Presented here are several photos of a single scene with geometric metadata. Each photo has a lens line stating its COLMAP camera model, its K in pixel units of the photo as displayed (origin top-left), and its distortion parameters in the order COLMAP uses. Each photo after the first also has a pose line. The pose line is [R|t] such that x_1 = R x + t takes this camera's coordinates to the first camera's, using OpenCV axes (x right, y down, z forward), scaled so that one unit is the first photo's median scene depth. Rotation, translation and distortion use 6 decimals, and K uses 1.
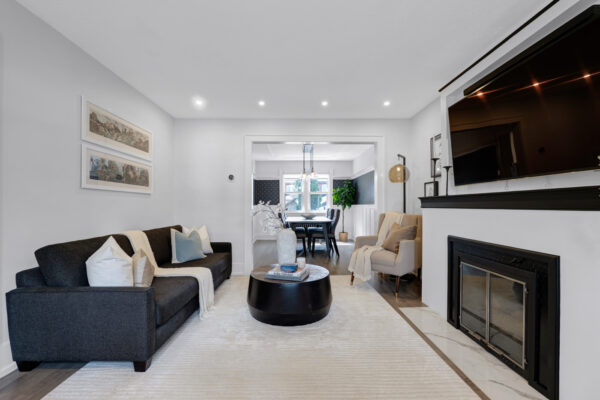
lens RADIAL K [[247.7, 0, 298.0], [0, 247.7, 203.8], [0, 0, 1]] dist [-0.010082, -0.000779]
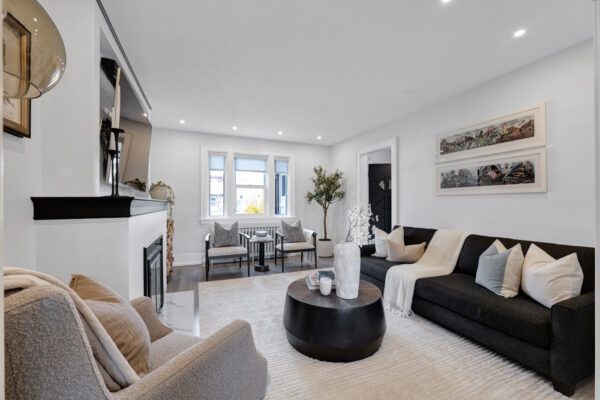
lens RADIAL K [[247.7, 0, 304.1], [0, 247.7, 199.3], [0, 0, 1]] dist [-0.010082, -0.000779]
pose [[-0.923889, -0.004760, -0.382631, 0.344228], [0.005545, 0.999651, -0.025824, -0.004743], [0.382620, -0.025980, -0.923540, 1.603012]]
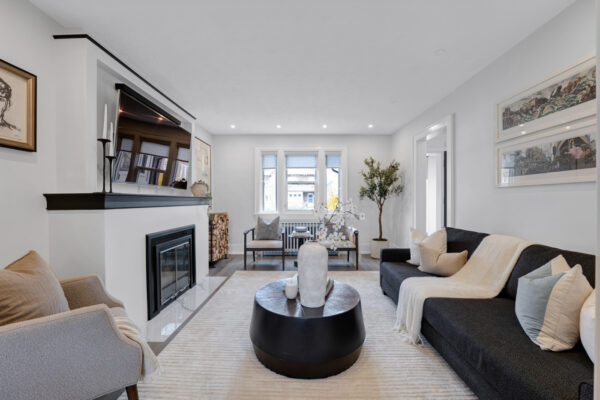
lens RADIAL K [[247.7, 0, 299.6], [0, 247.7, 198.7], [0, 0, 1]] dist [-0.010082, -0.000779]
pose [[-0.999765, 0.002363, 0.021565, -0.024383], [0.002022, 0.999872, -0.015849, 0.000560], [-0.021600, -0.015801, -0.999642, 1.614729]]
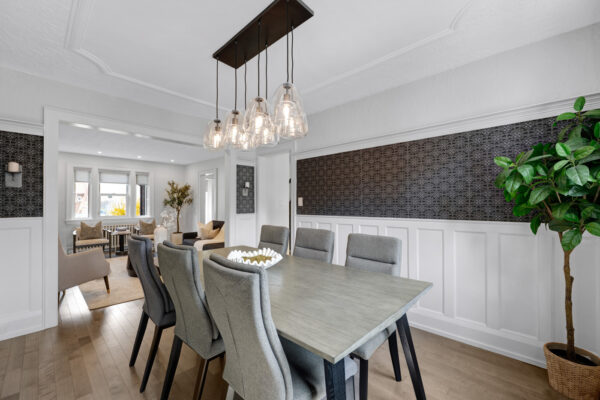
lens RADIAL K [[247.7, 0, 298.7], [0, 247.7, 197.4], [0, 0, 1]] dist [-0.010082, -0.000779]
pose [[-0.694873, -0.015611, -0.718963, 0.481279], [0.010247, 0.999448, -0.031605, -0.028524], [0.719060, -0.029329, -0.694329, 2.719027]]
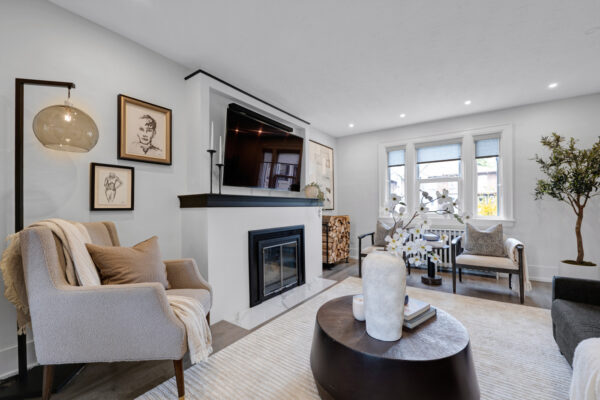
lens RADIAL K [[247.7, 0, 298.3], [0, 247.7, 202.2], [0, 0, 1]] dist [-0.010082, -0.000779]
pose [[-0.806694, 0.016621, 0.590736, -0.195384], [0.002385, 0.999688, -0.024870, 0.021482], [-0.590965, -0.018654, -0.806481, 1.451074]]
